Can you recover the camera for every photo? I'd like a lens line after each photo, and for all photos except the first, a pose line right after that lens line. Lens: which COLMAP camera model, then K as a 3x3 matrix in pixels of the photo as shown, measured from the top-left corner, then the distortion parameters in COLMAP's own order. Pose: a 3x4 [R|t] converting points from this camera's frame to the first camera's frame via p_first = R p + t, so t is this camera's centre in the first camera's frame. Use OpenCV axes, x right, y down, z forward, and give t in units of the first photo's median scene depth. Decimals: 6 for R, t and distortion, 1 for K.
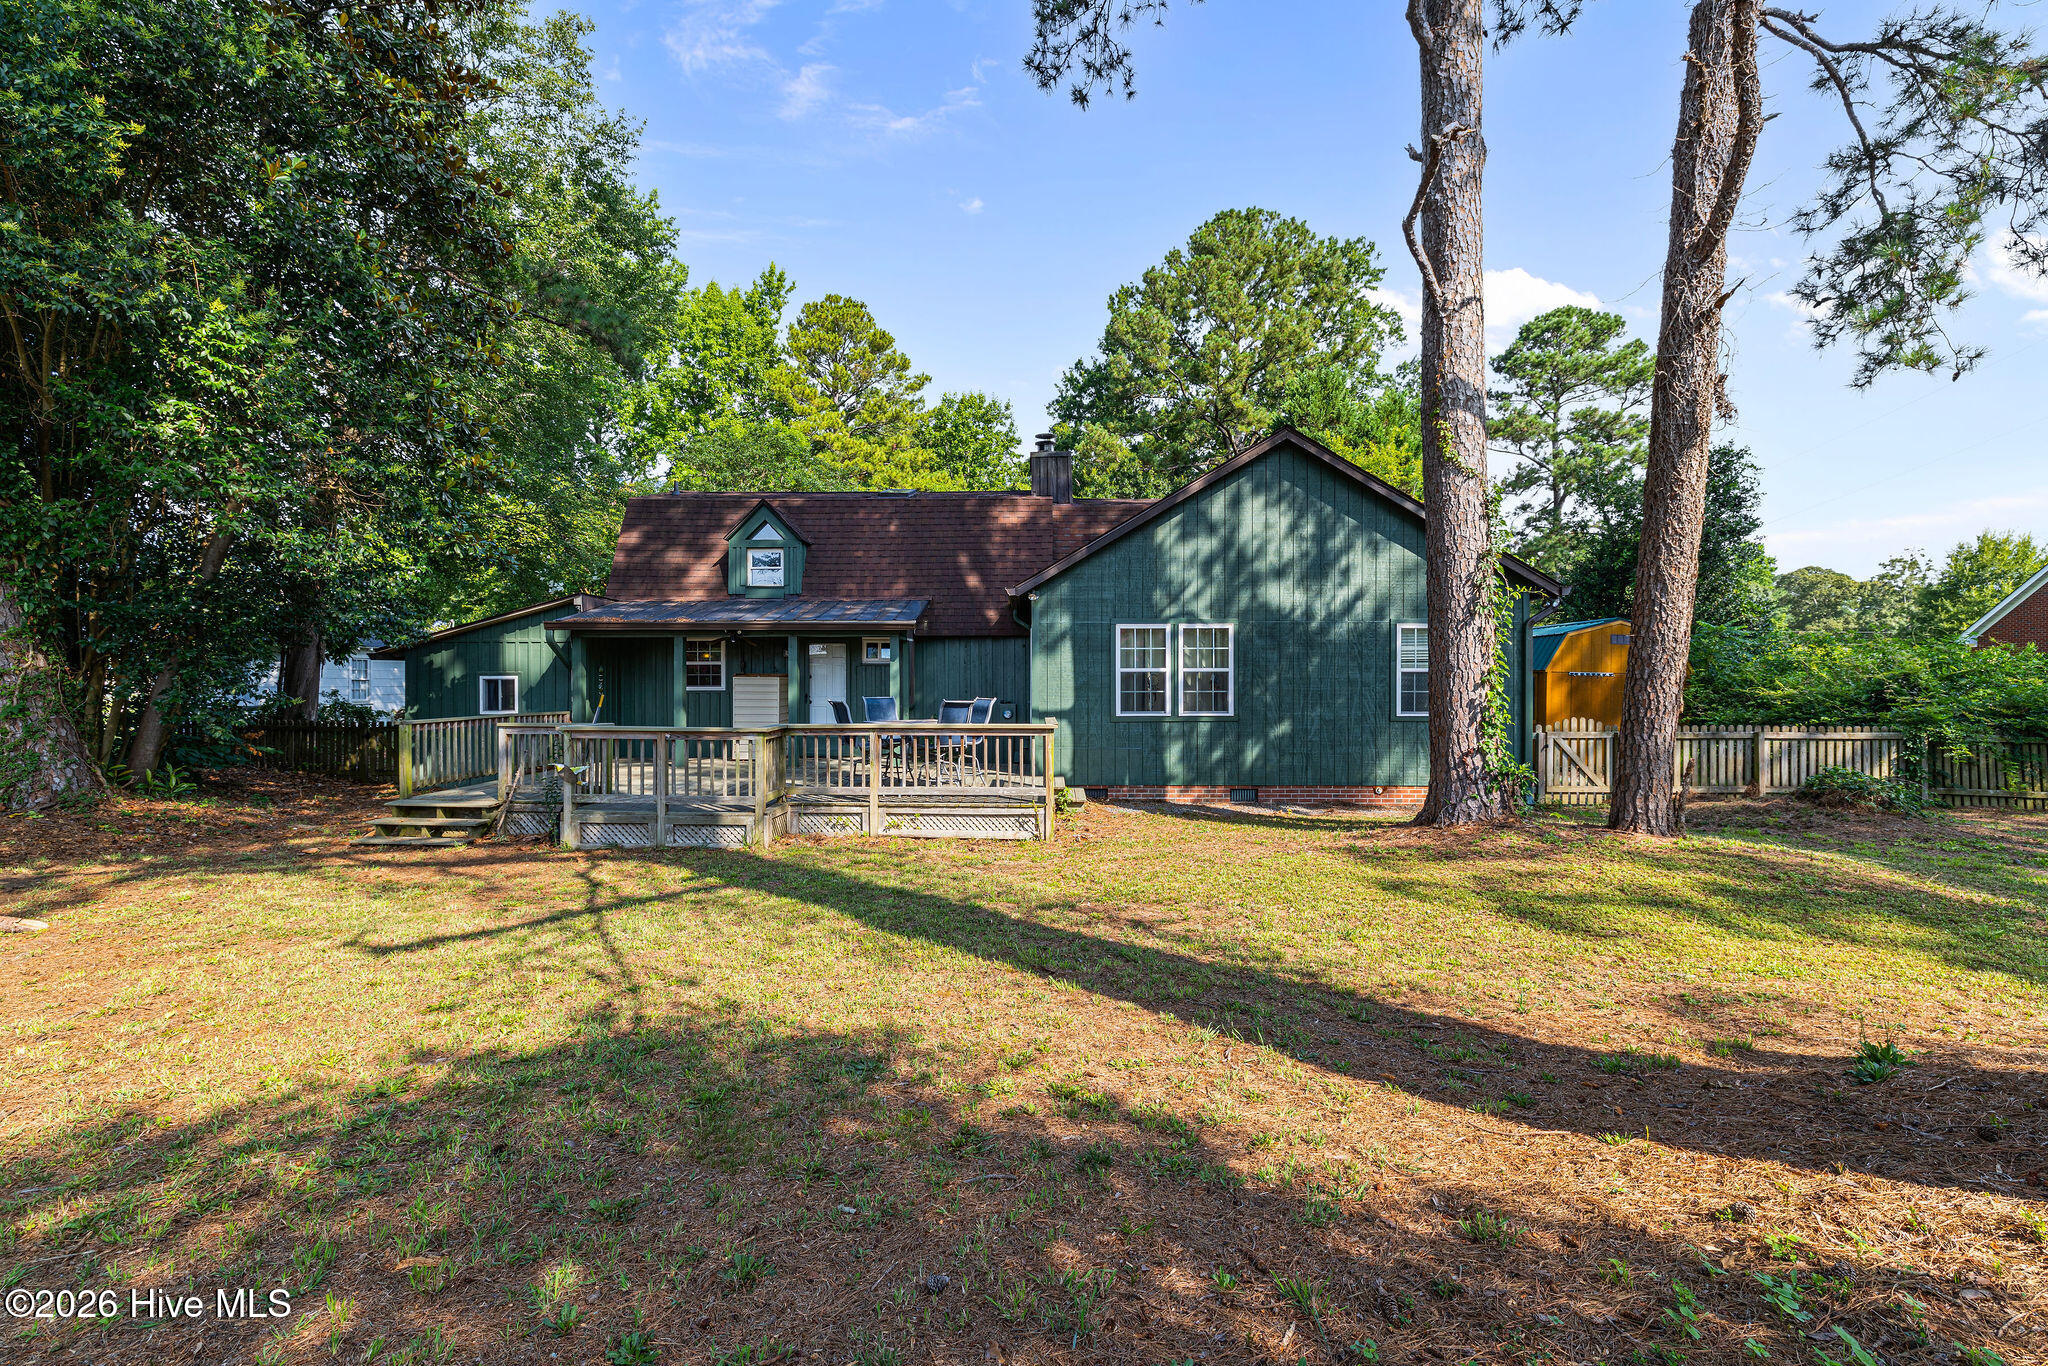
lens RADIAL K [[885.2, 0, 1022.0], [0, 885.2, 672.0], [0, 0, 1]] dist [-0.001698, 0.001516]
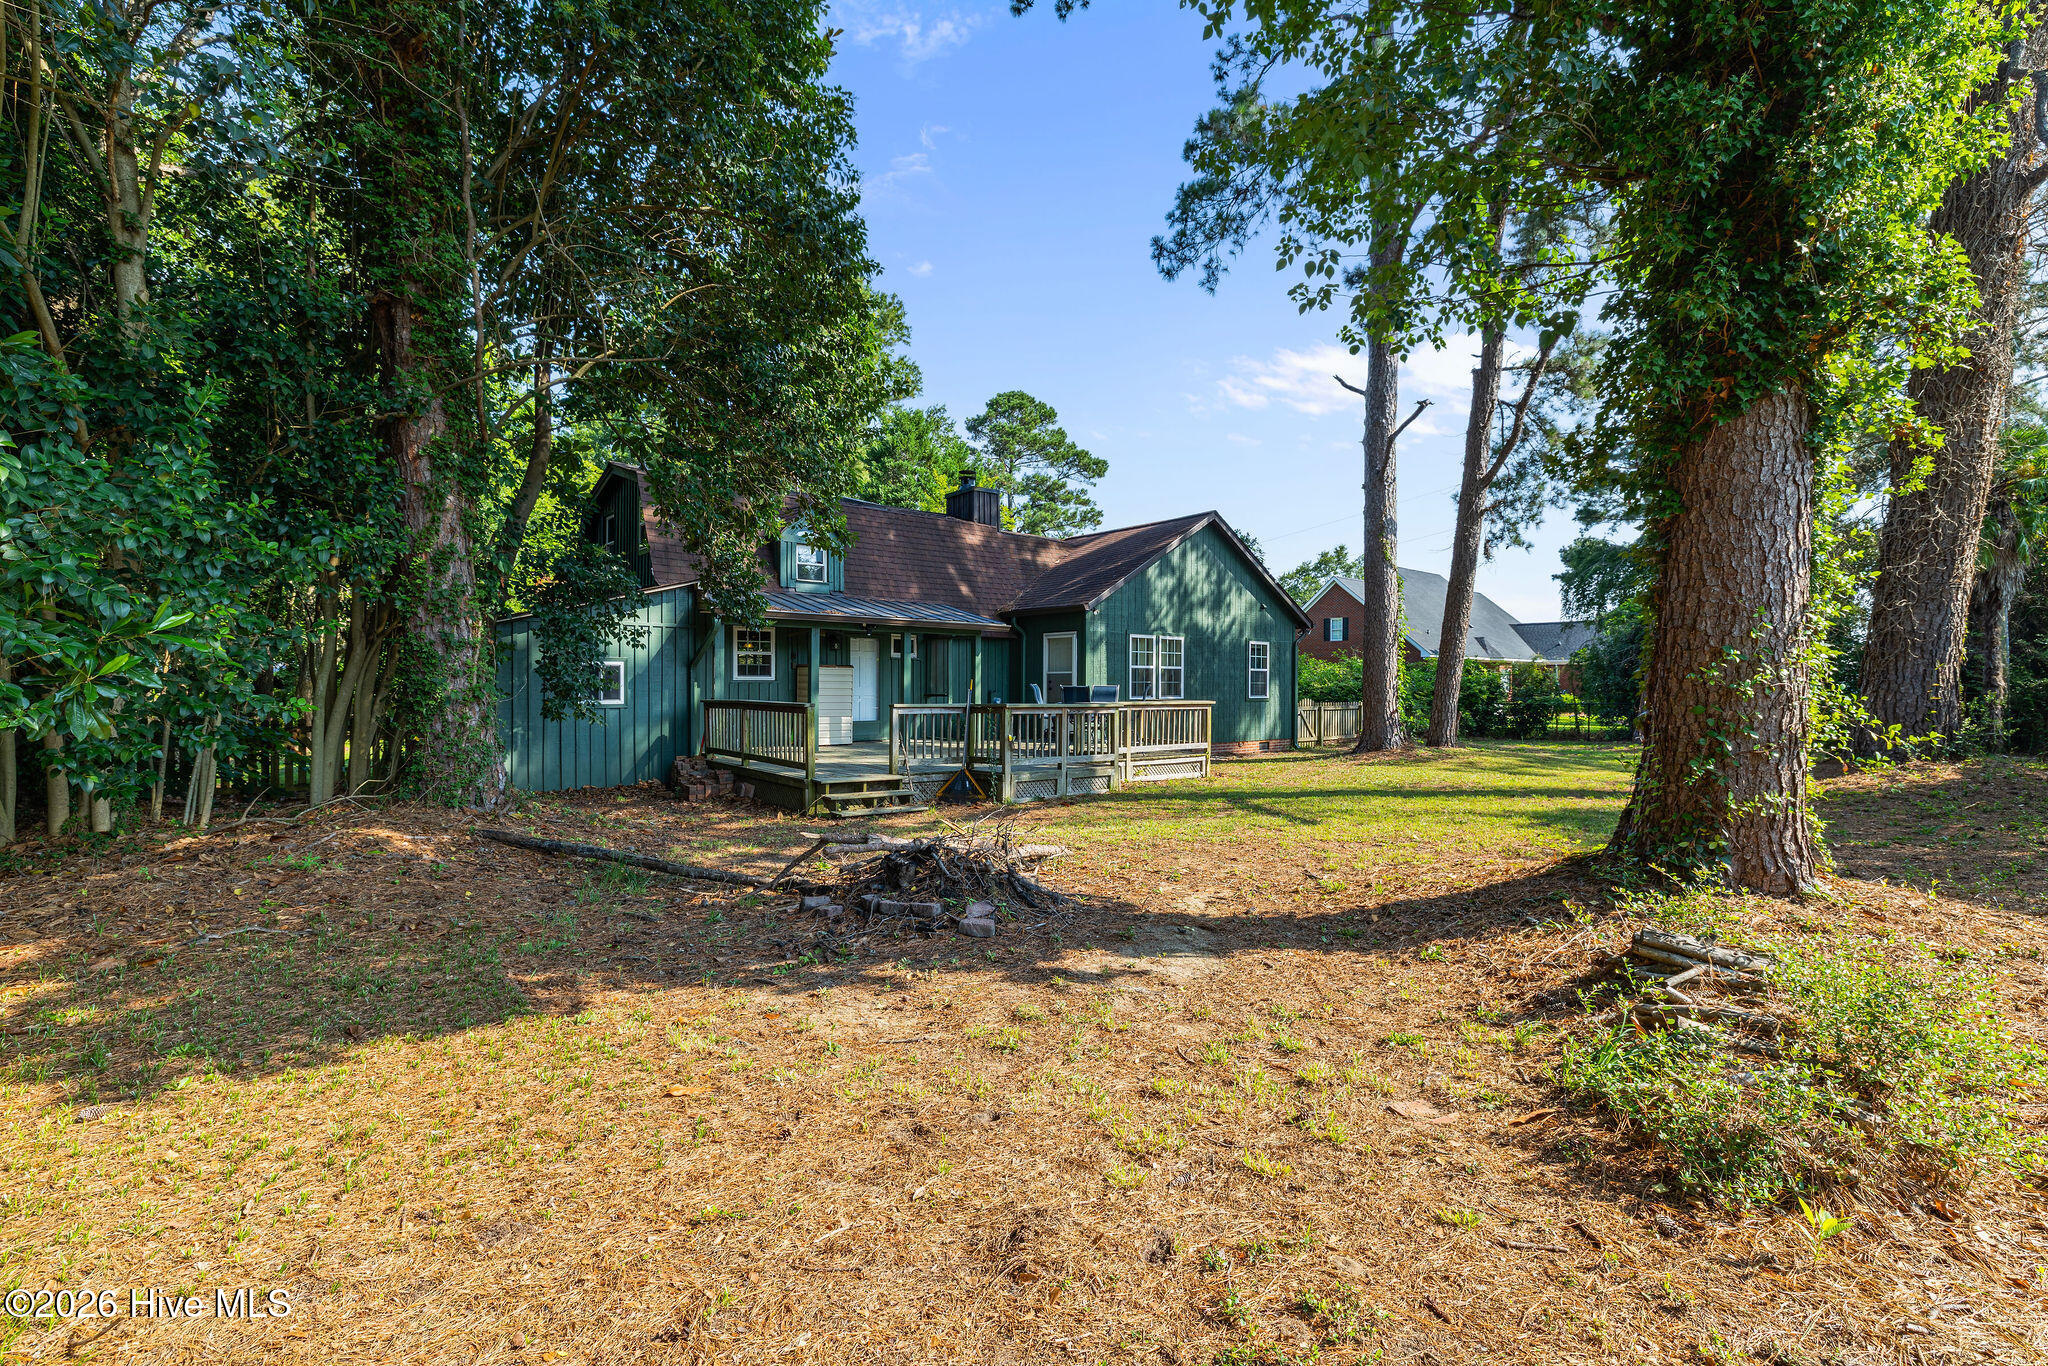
lens RADIAL K [[885.2, 0, 1026.2], [0, 885.2, 690.2], [0, 0, 1]] dist [-0.001698, 0.001516]
pose [[0.756883, -0.001043, 0.653550, -0.927254], [-0.010156, 0.999859, 0.013358, 0.018965], [-0.653472, -0.016748, 0.756766, 0.047008]]
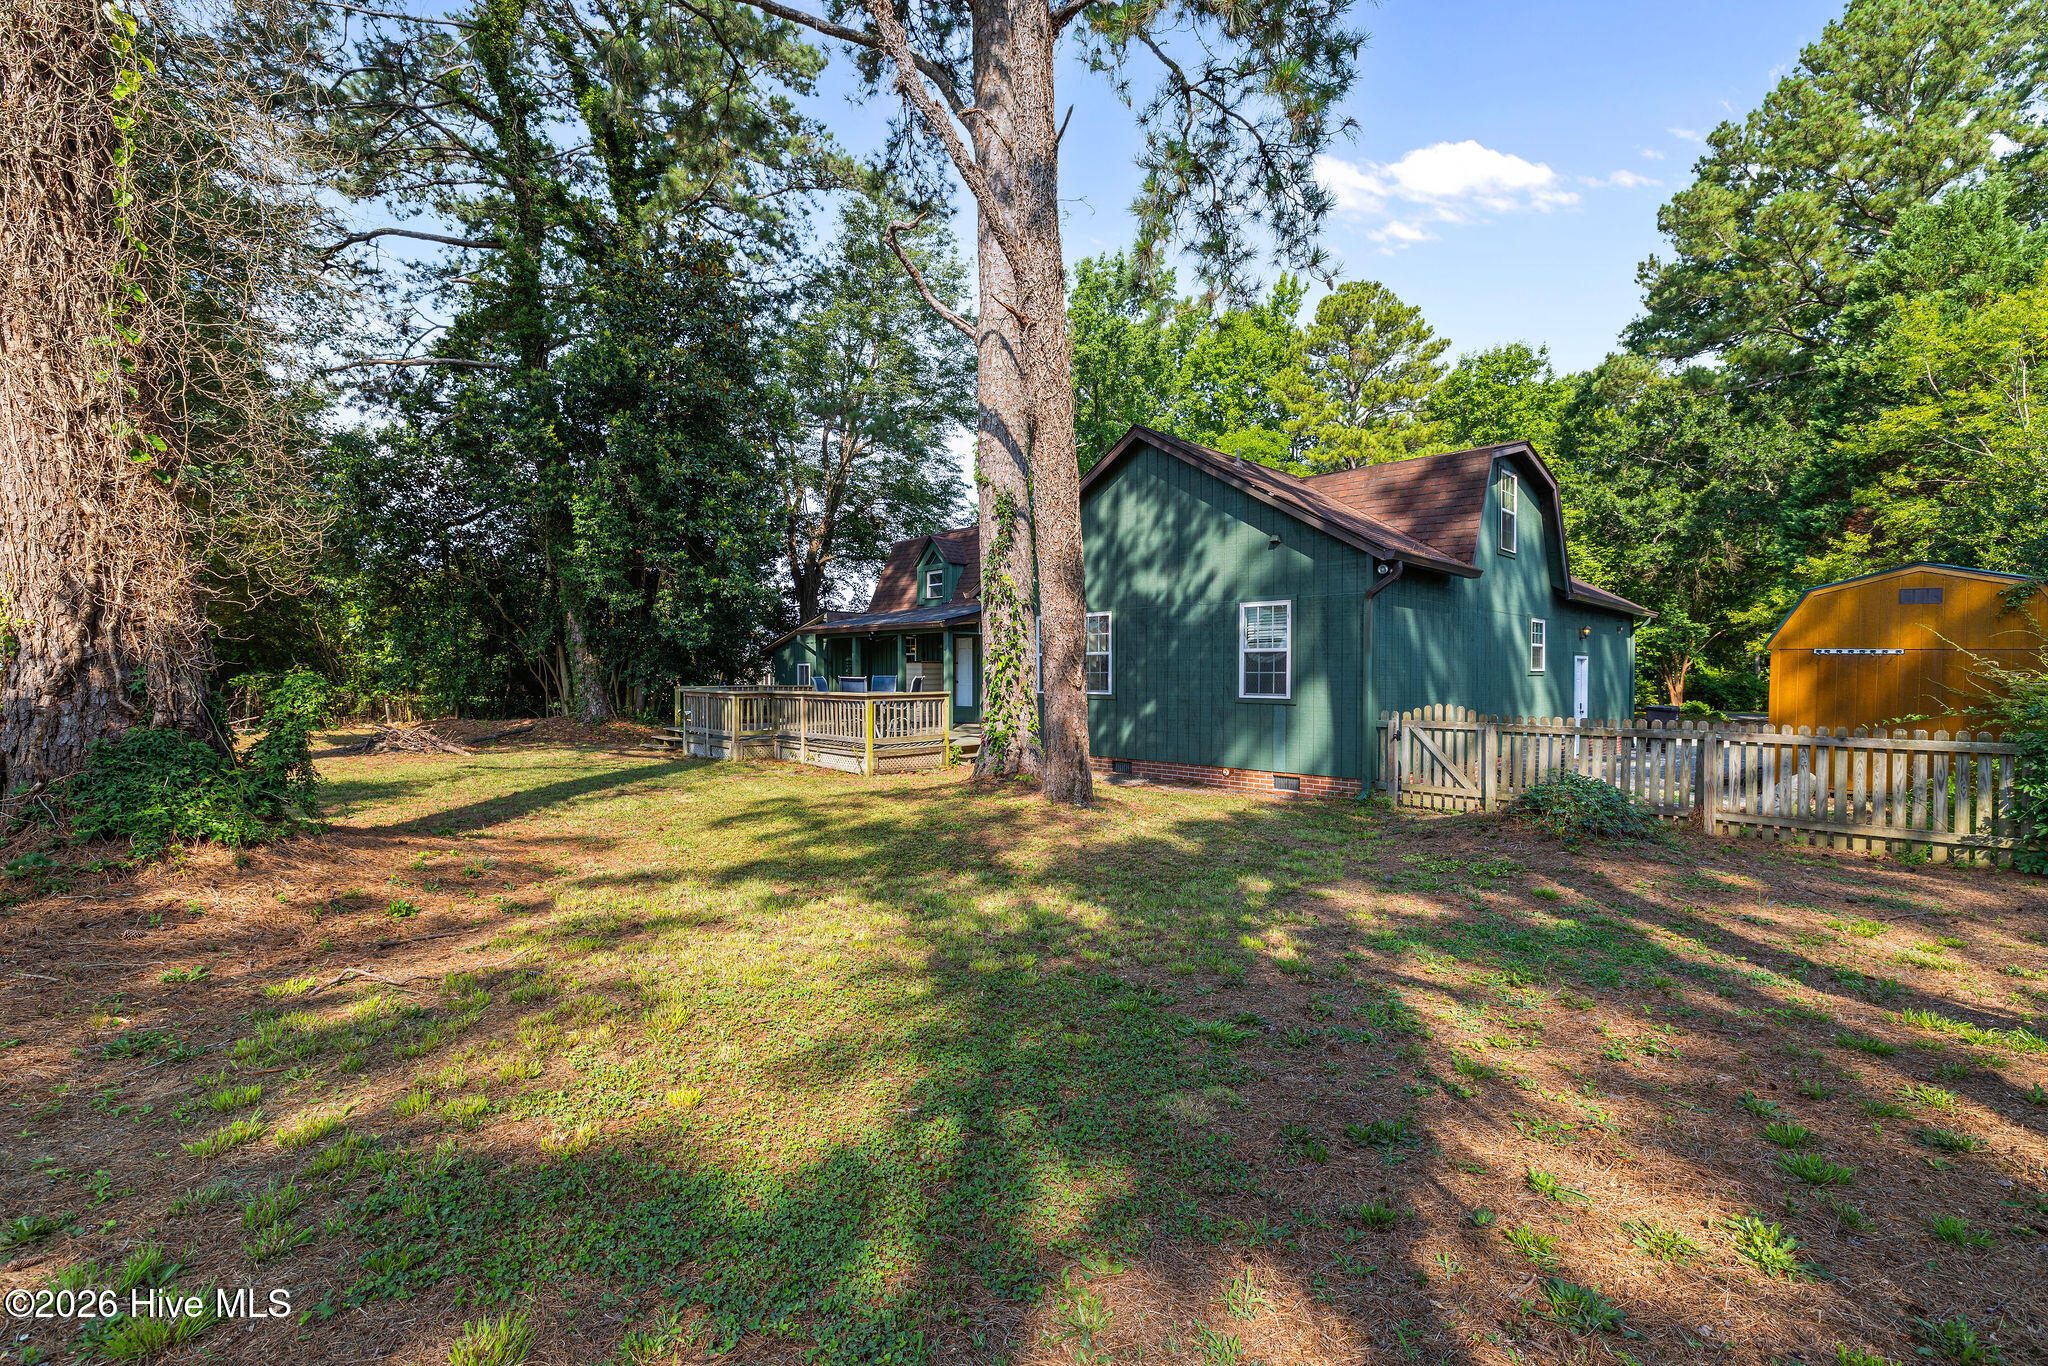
lens RADIAL K [[885.2, 0, 1027.3], [0, 885.2, 684.7], [0, 0, 1]] dist [-0.001698, 0.001516]
pose [[0.710991, 0.009571, -0.703136, 0.941092], [0.005814, 0.999793, 0.019488, 0.013851], [0.703177, -0.017944, 0.710788, 0.133878]]
